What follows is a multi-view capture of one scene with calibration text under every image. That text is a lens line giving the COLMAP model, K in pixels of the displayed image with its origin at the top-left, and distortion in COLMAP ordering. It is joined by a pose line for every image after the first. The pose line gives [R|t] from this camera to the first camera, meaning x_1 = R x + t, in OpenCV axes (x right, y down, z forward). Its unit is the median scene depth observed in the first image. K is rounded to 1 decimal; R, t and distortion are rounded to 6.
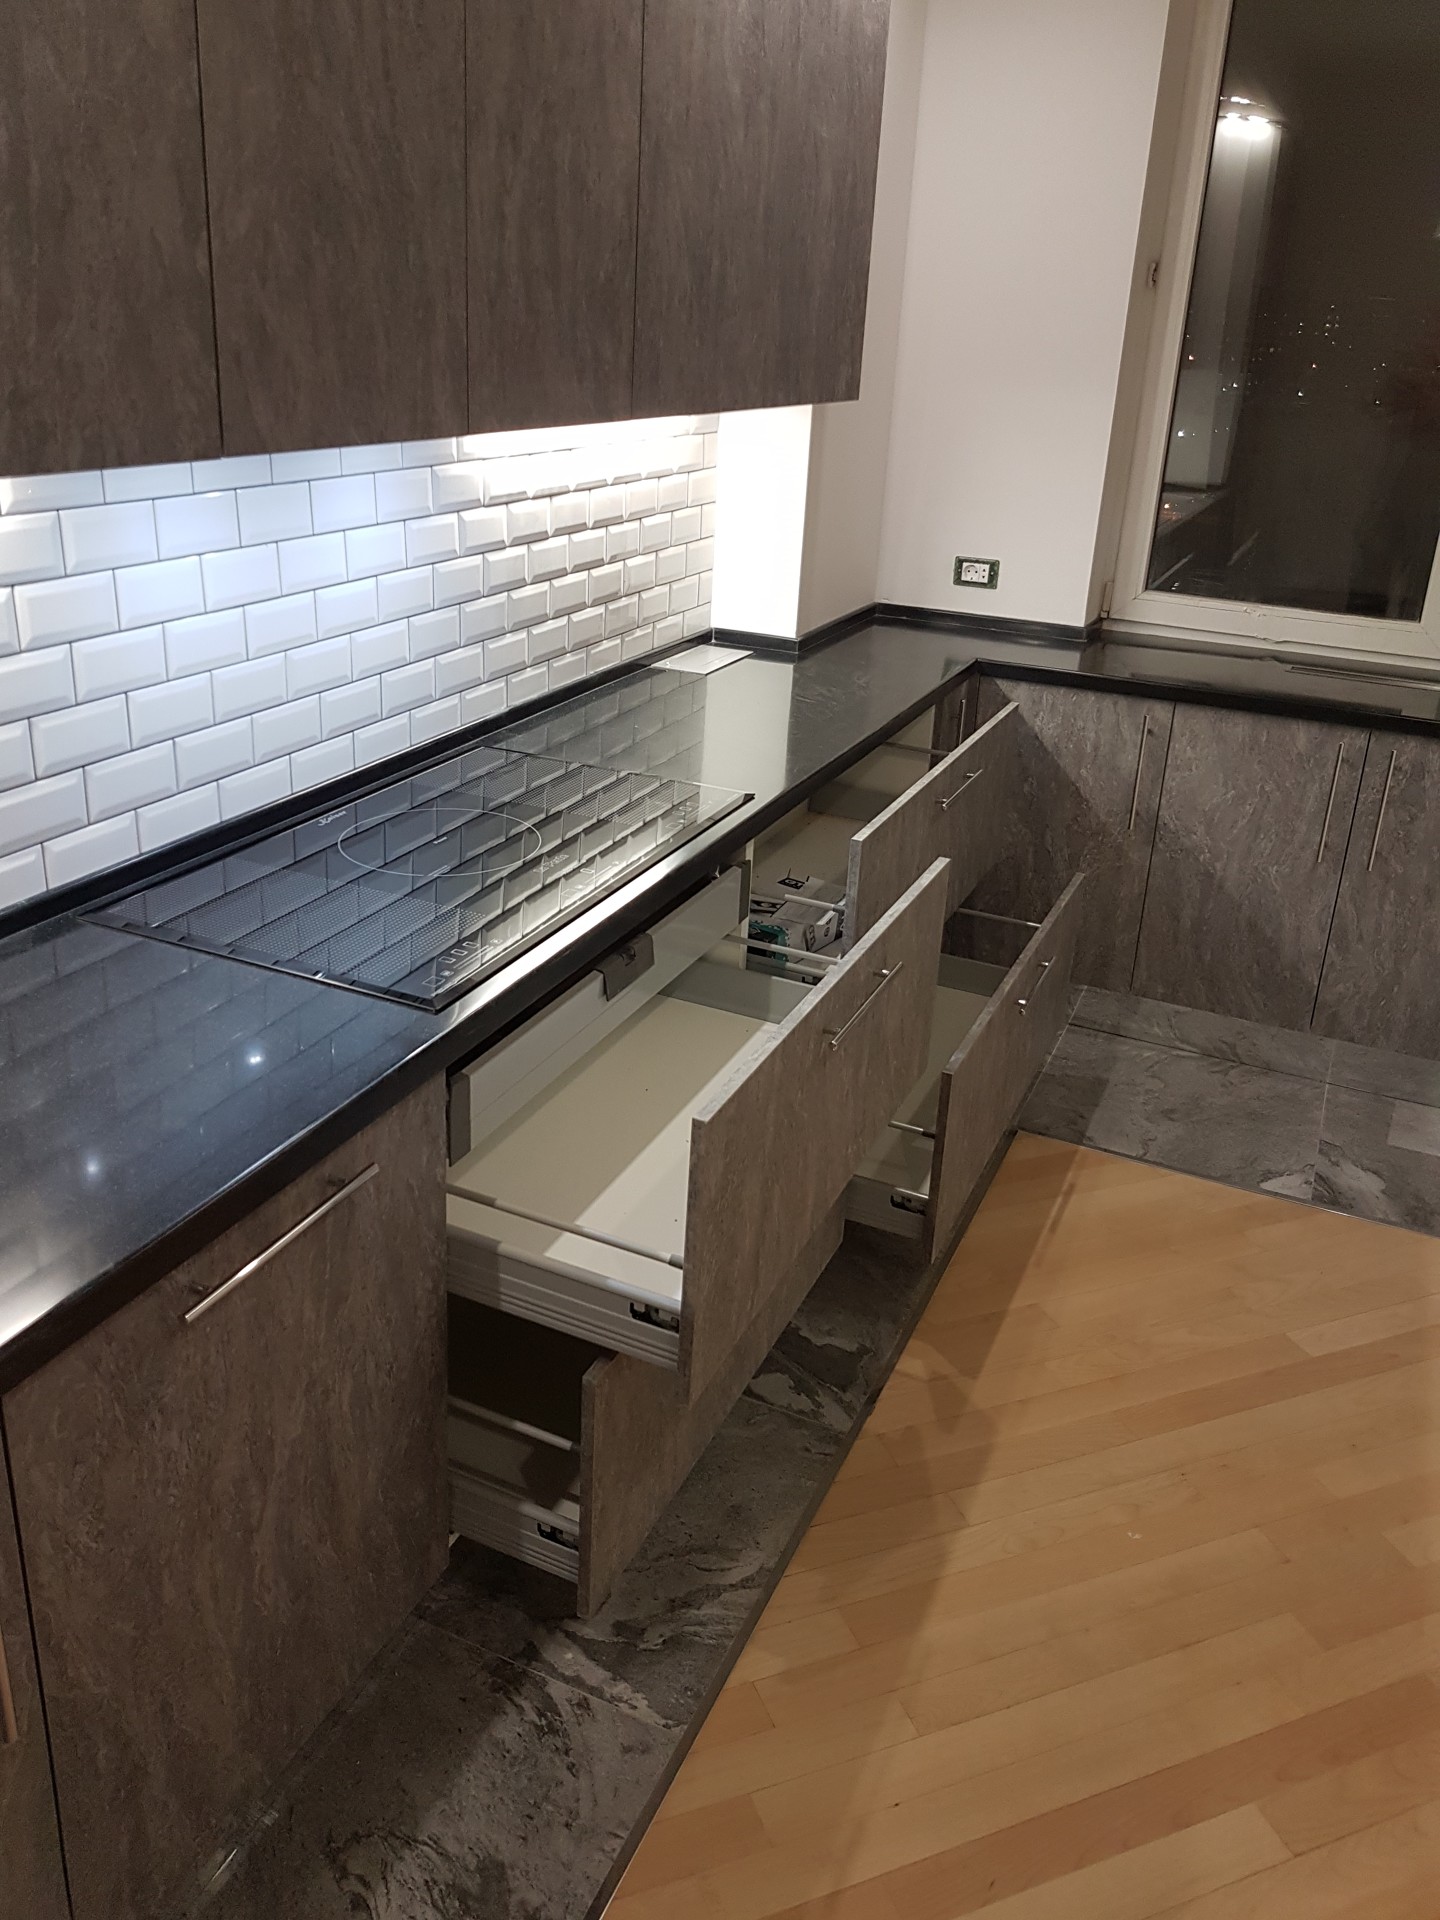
lens RADIAL K [[1530.2, 0, 688.2], [0, 1530.2, 890.3], [0, 0, 1]] dist [0.025505, -0.042433]
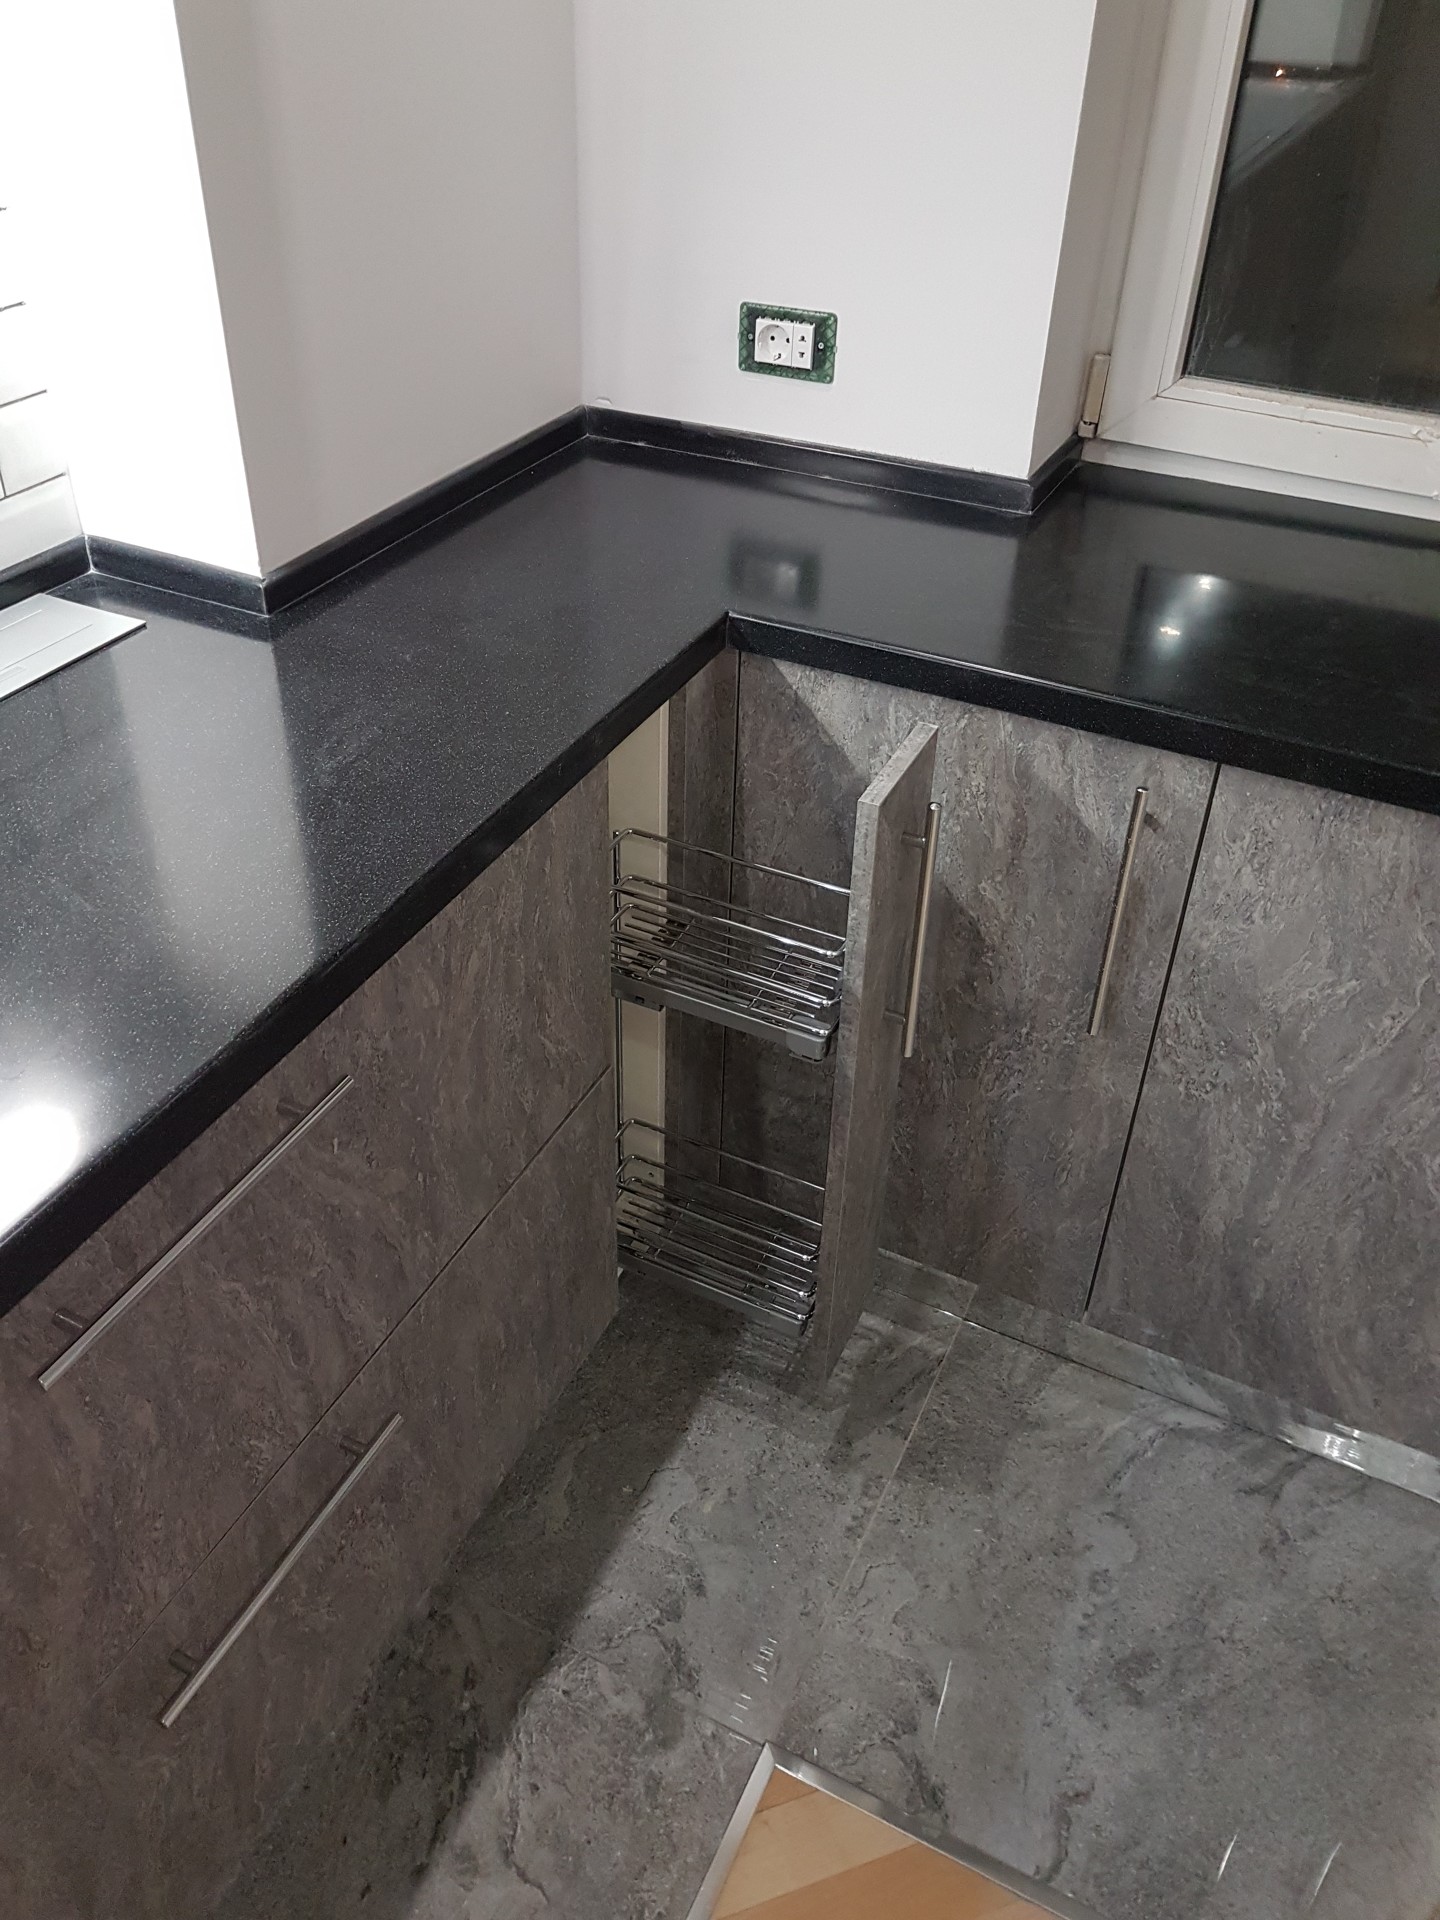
lens RADIAL K [[1467.6, 0, 672.5], [0, 1467.6, 889.3], [0, 0, 1]] dist [-0.040680, 0.028194]
pose [[0.997566, -0.005155, -0.069540, 0.297117], [0.022496, 0.967733, 0.250970, -0.262313], [0.066002, -0.251923, 0.965494, 0.908838]]
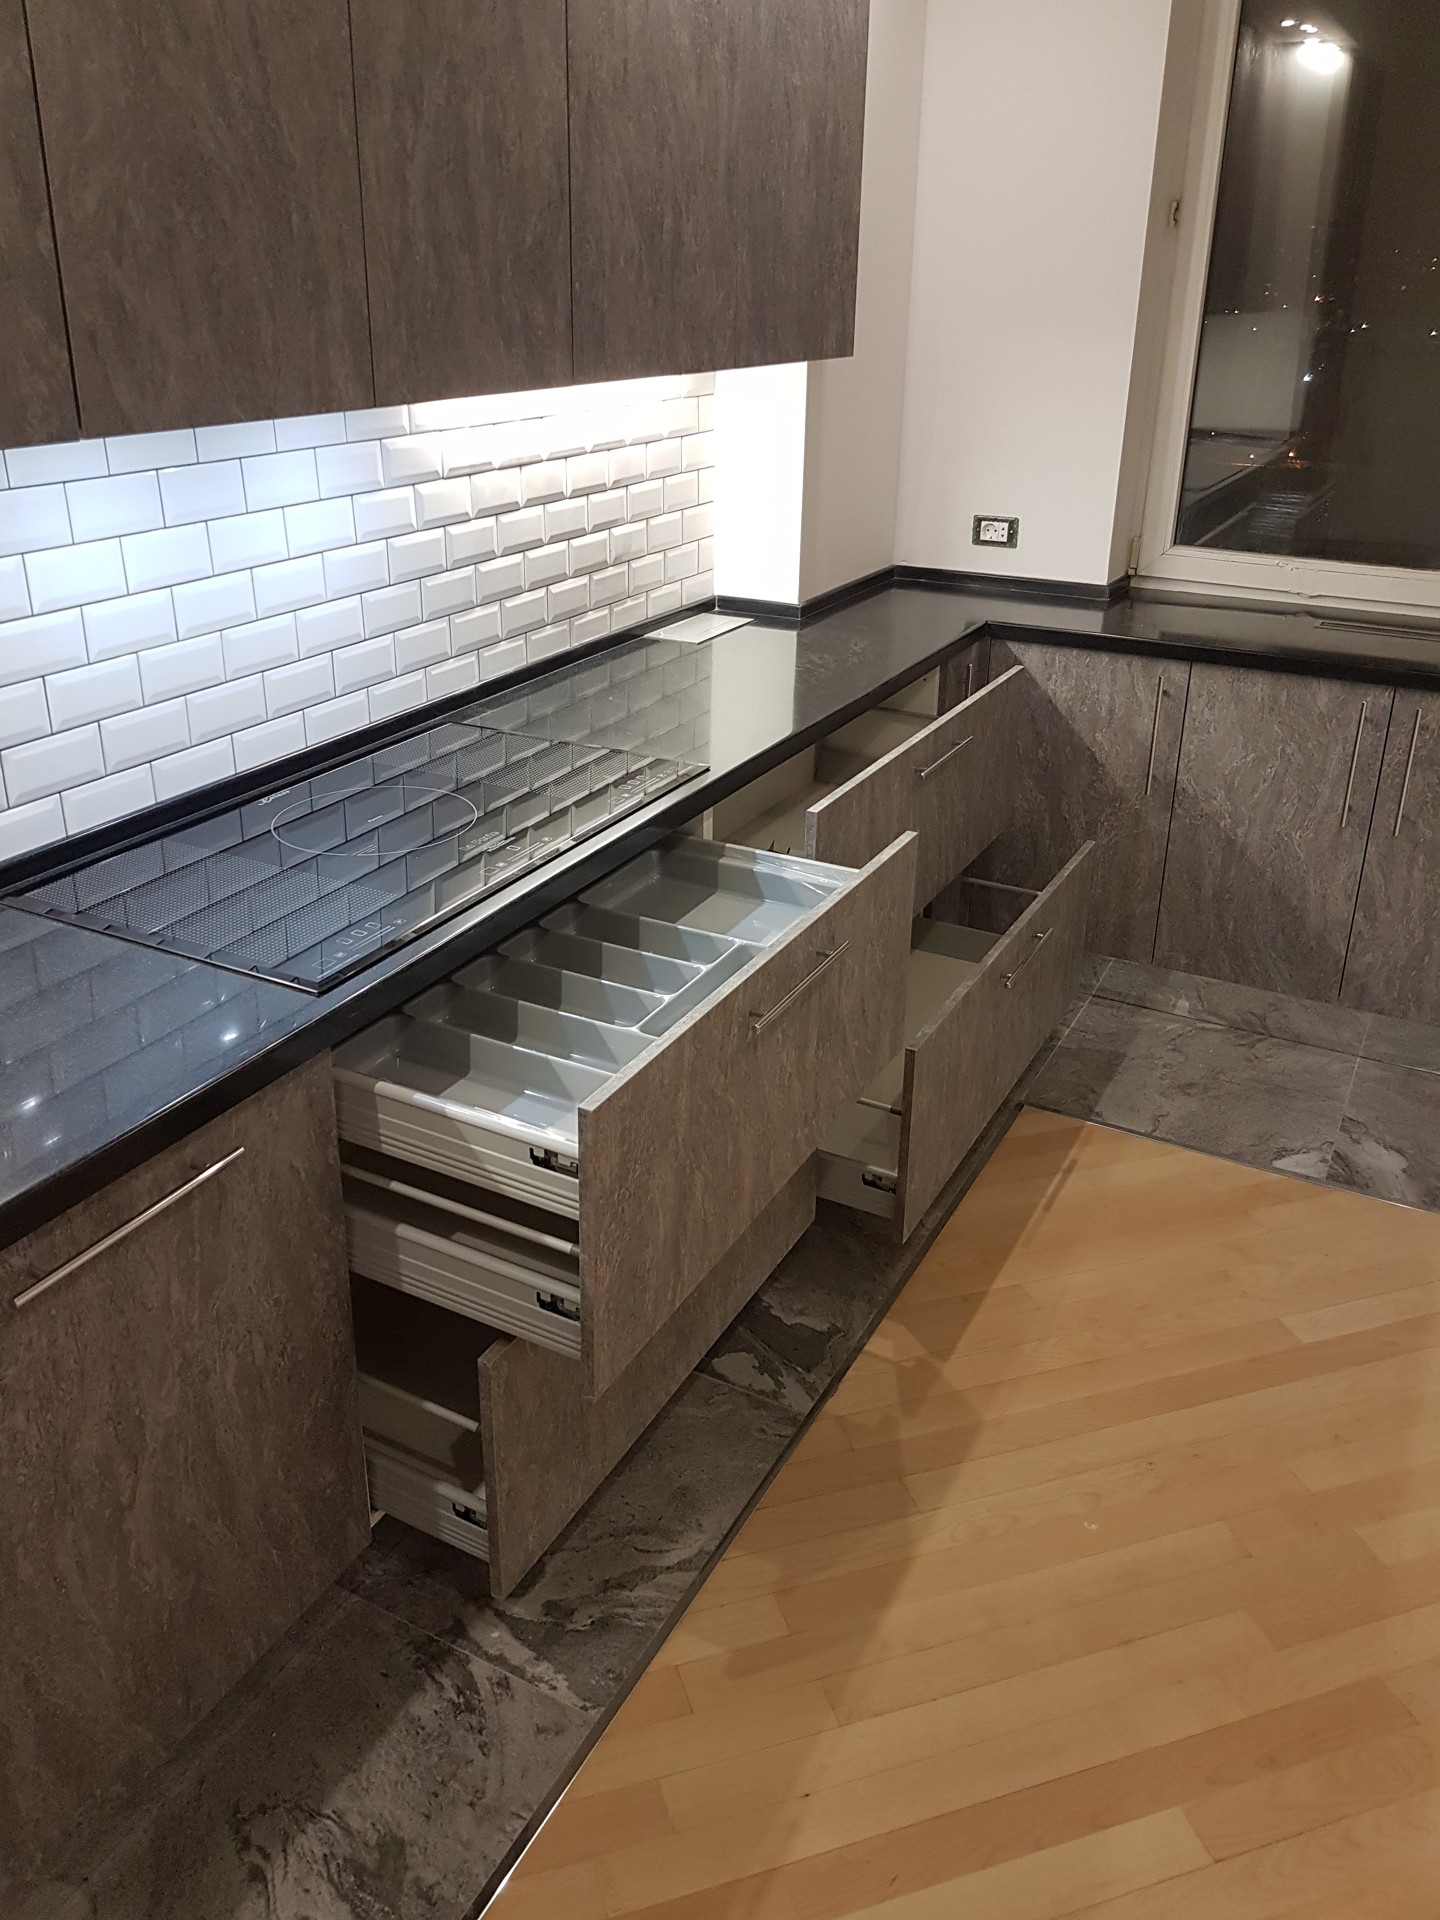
lens RADIAL K [[1530.2, 0, 688.2], [0, 1530.2, 890.3], [0, 0, 1]] dist [0.025505, -0.042433]
pose [[0.997032, -0.008703, -0.076494, 0.107394], [0.010342, 0.999725, 0.021055, -0.004253], [0.076289, -0.021783, 0.996848, 0.020327]]
